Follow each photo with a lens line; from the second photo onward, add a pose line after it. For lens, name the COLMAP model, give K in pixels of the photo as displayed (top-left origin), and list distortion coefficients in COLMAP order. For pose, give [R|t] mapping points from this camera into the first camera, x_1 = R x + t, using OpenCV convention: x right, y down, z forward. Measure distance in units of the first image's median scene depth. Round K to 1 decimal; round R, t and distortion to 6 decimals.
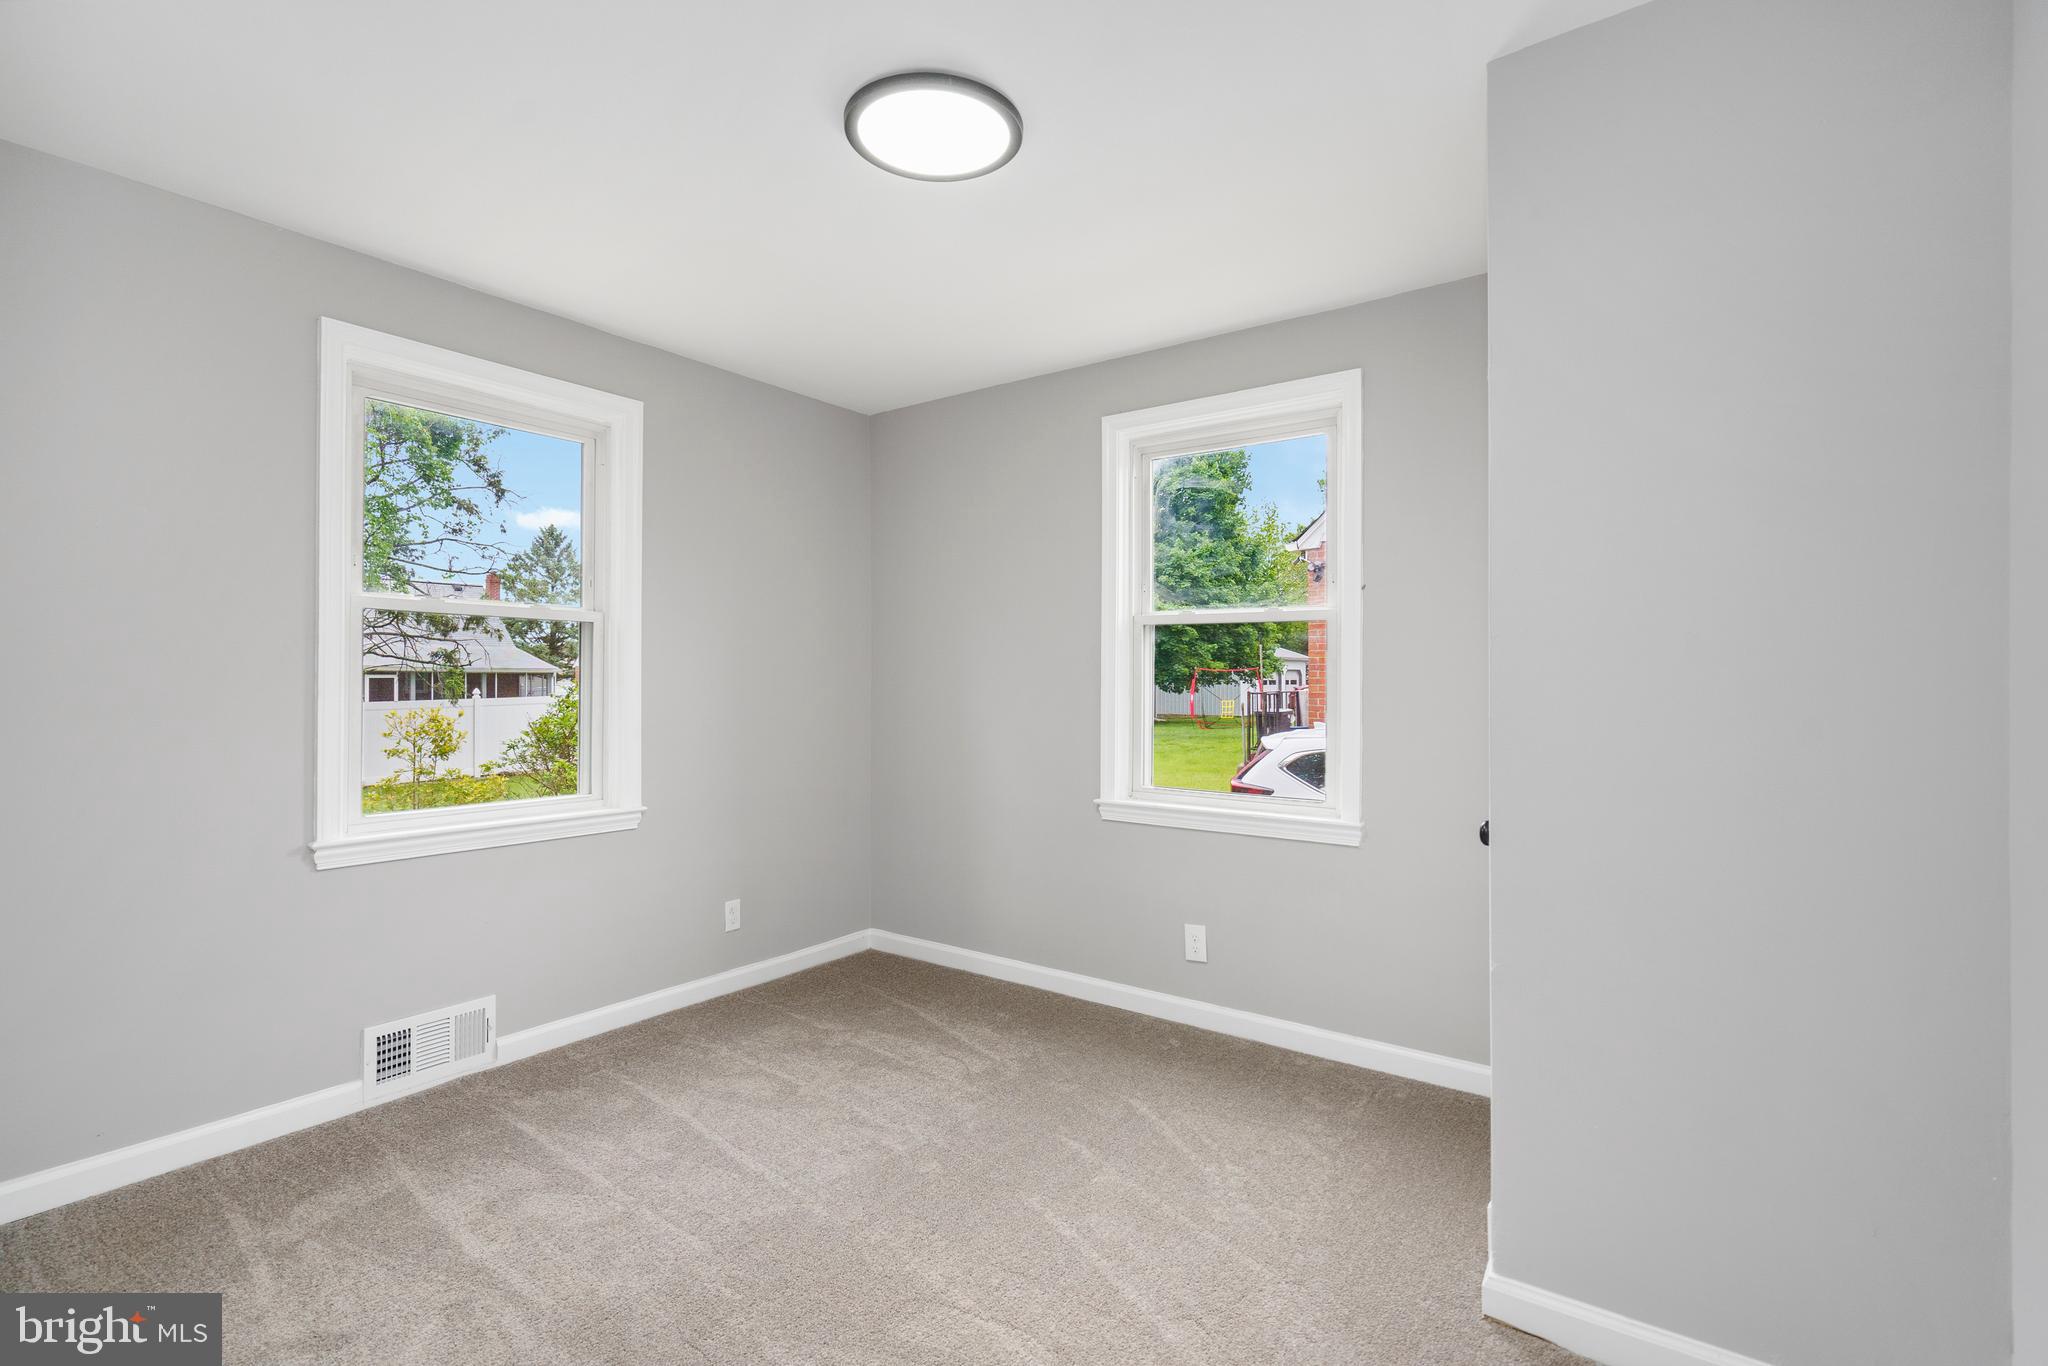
lens RADIAL K [[932.0, 0, 1023.0], [0, 932.0, 673.3], [0, 0, 1]] dist [-0.012791, 0.008861]
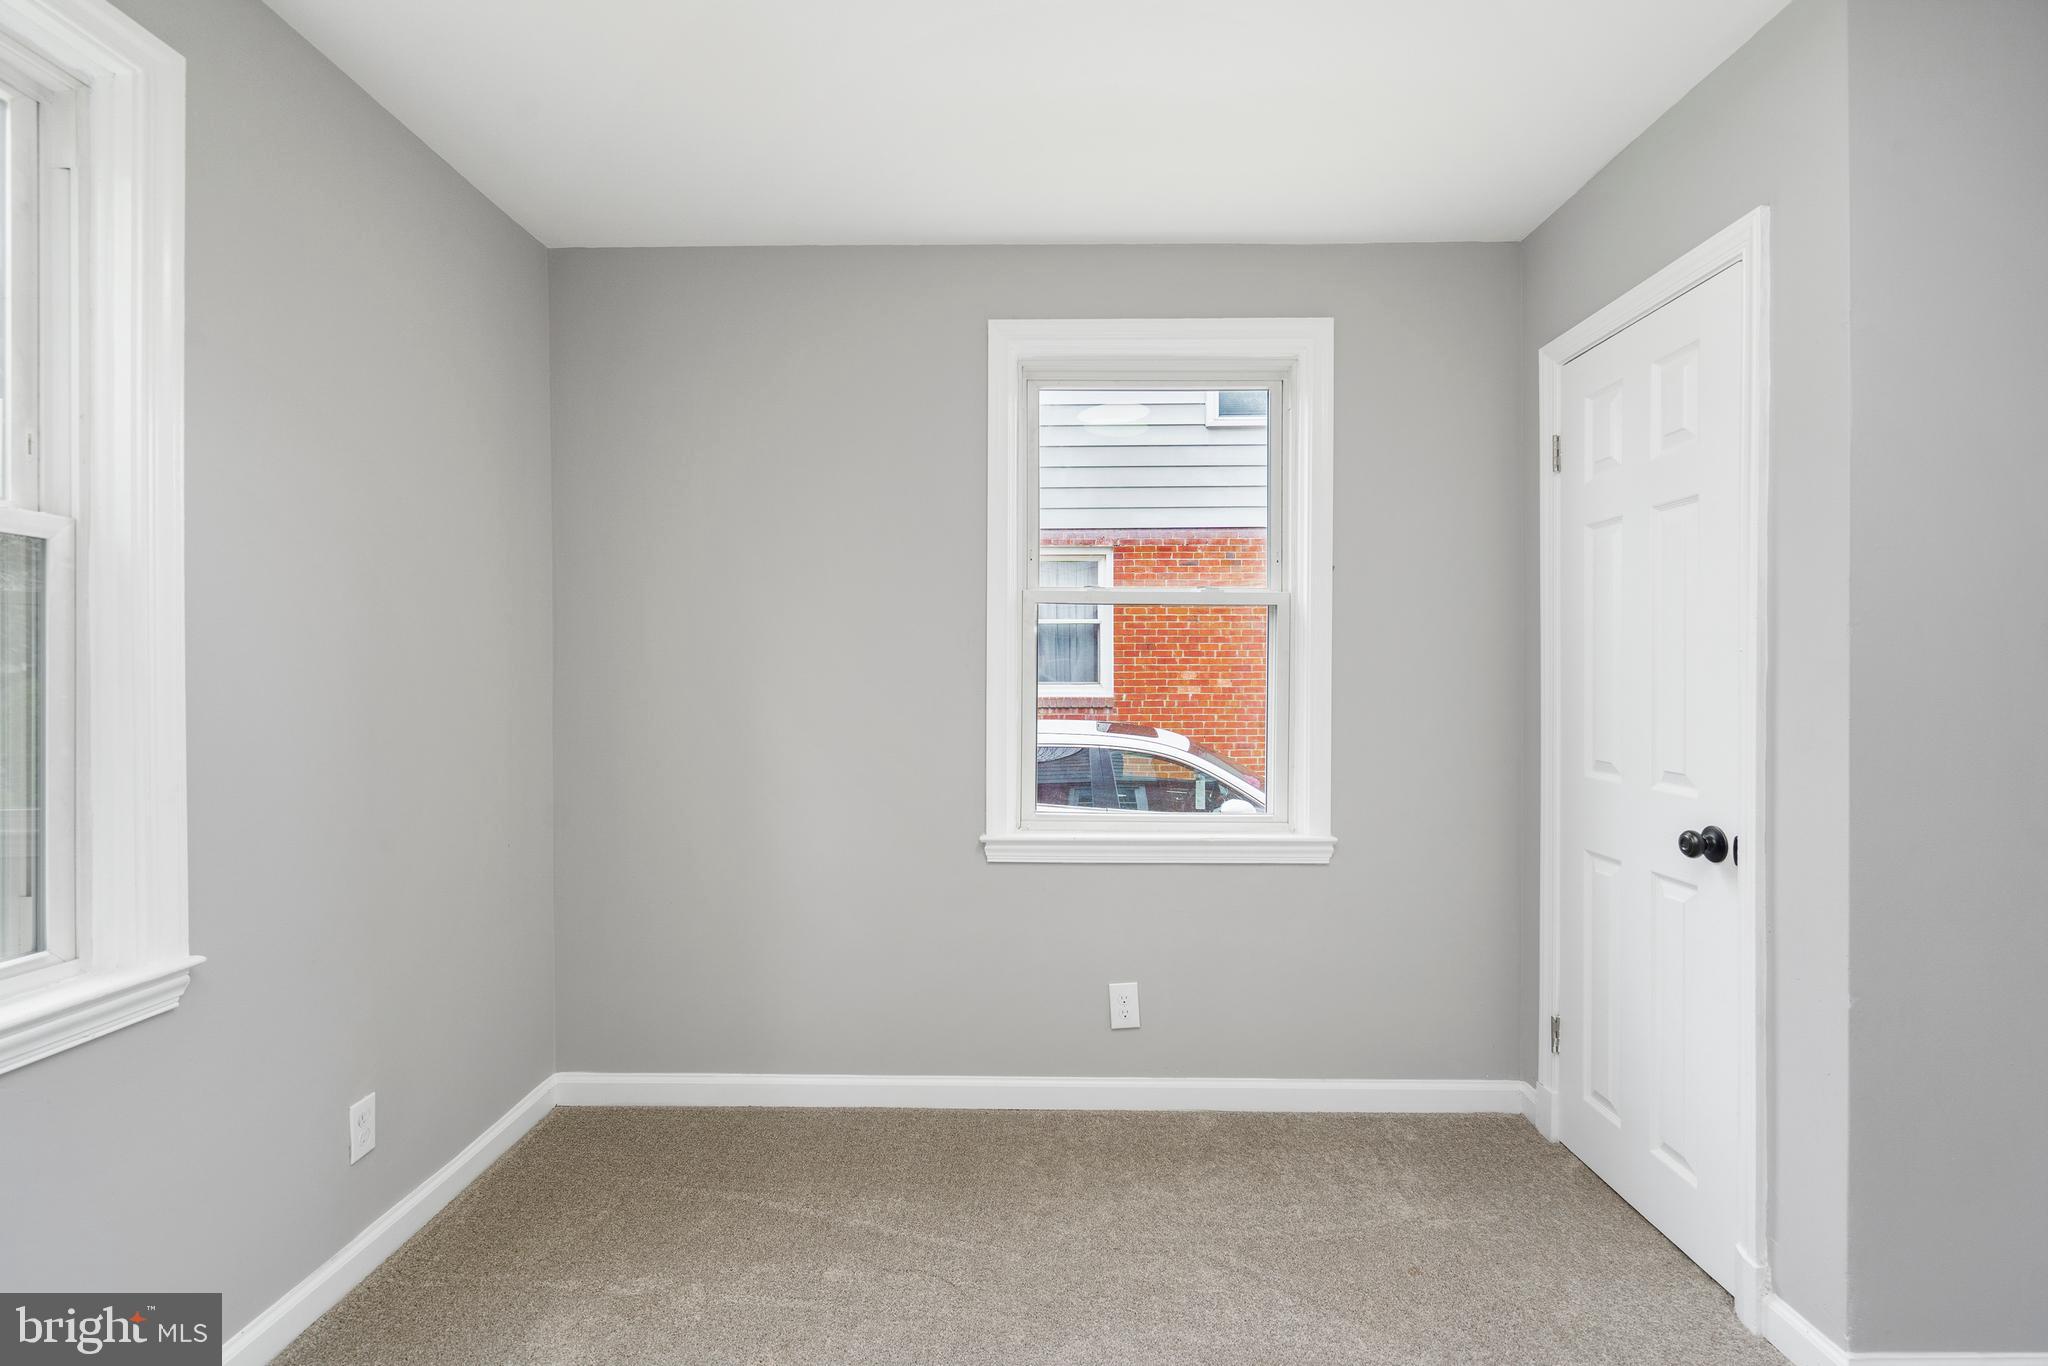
lens RADIAL K [[932.0, 0, 1023.0], [0, 932.0, 673.3], [0, 0, 1]] dist [-0.012791, 0.008861]
pose [[0.817228, -0.001830, 0.576312, -0.331521], [-0.003172, 0.999966, 0.007673, 0.000625], [-0.576306, -0.008099, 0.817194, 0.390248]]
